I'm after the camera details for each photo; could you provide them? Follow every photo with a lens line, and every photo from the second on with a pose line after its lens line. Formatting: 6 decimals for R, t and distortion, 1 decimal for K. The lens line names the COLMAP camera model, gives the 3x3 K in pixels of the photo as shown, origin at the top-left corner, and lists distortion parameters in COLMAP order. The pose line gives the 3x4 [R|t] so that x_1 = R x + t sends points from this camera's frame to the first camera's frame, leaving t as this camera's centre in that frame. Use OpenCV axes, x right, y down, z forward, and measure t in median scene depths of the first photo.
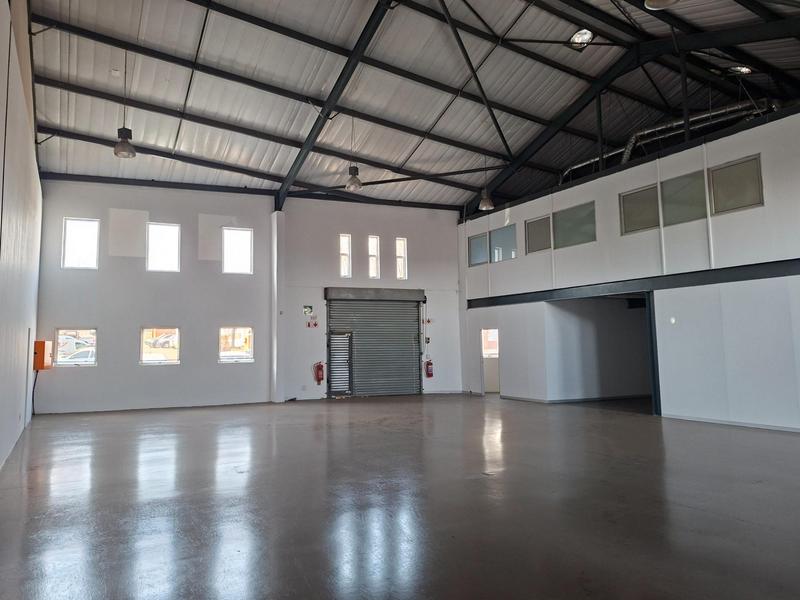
lens RADIAL K [[550.3, 0, 400.0], [0, 550.3, 300.0], [0, 0, 1]] dist [0.038016, -0.003090]
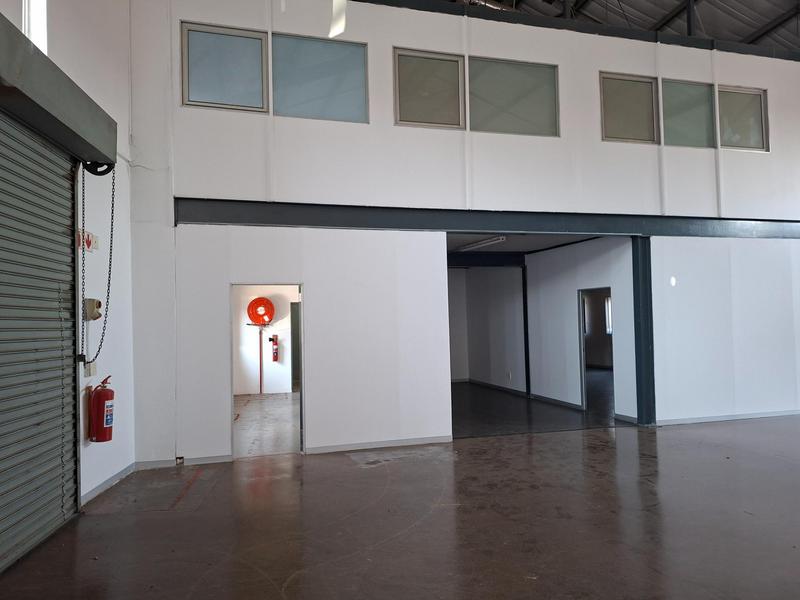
lens RADIAL K [[550.3, 0, 400.0], [0, 550.3, 300.0], [0, 0, 1]] dist [0.038016, -0.003090]
pose [[0.256002, 0.040152, 0.965842, -0.210504], [-0.061968, 0.997764, -0.025054, 0.077193], [-0.964688, -0.053438, 0.257918, 0.915118]]
